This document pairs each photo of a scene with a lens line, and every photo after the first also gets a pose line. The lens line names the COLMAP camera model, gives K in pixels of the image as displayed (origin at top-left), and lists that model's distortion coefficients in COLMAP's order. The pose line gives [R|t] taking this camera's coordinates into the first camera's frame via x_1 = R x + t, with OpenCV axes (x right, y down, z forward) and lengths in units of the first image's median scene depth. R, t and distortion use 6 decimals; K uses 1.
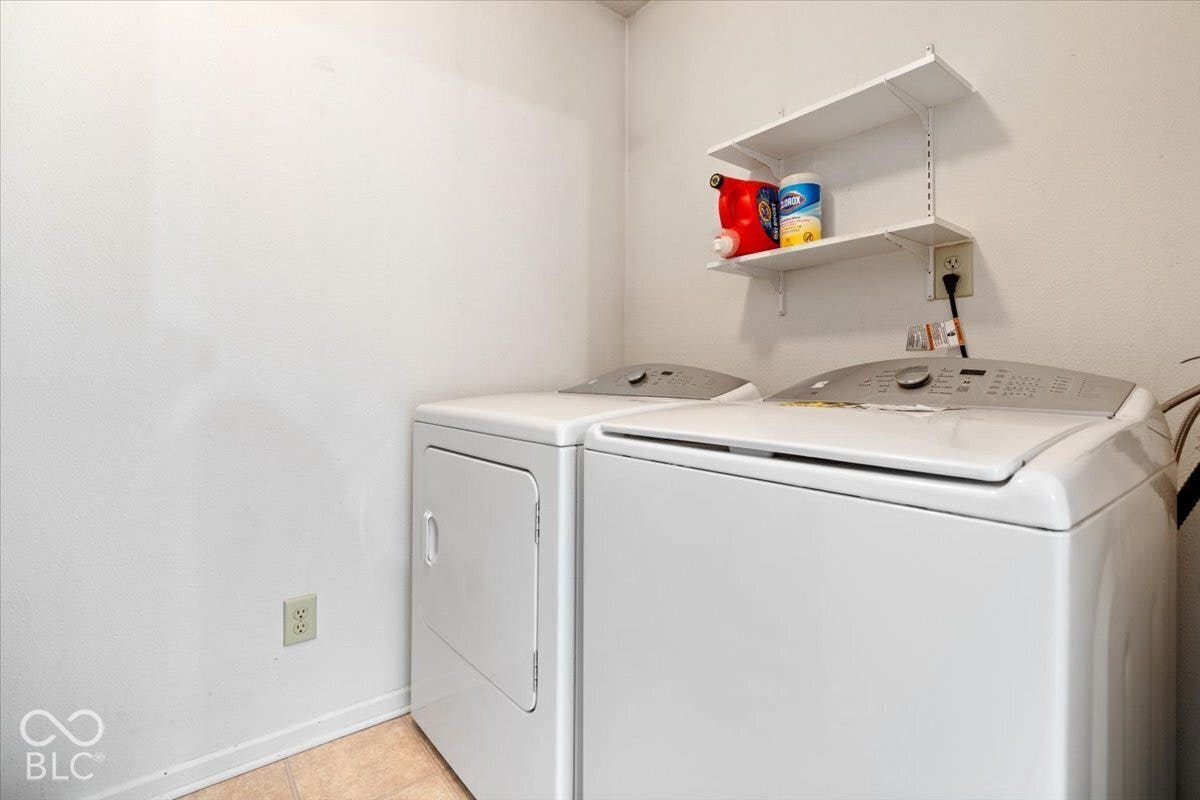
lens RADIAL K [[556.6, 0, 603.2], [0, 556.6, 391.4], [0, 0, 1]] dist [-0.007924, 0.003243]
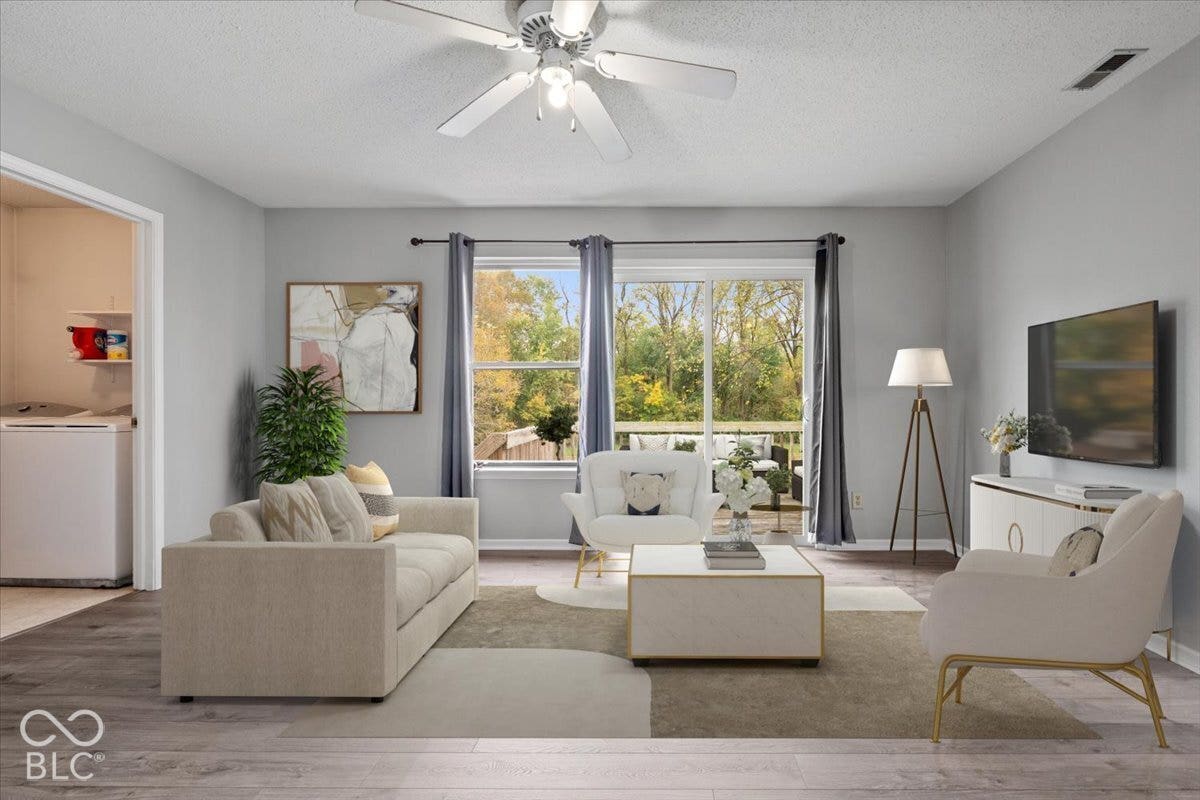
lens RADIAL K [[556.6, 0, 649.3], [0, 556.6, 411.1], [0, 0, 1]] dist [-0.007924, 0.003243]
pose [[0.630082, -0.007284, 0.776494, -0.089245], [0.017841, 0.999828, -0.005098, 0.045653], [-0.776324, 0.017066, 0.630104, -2.523088]]
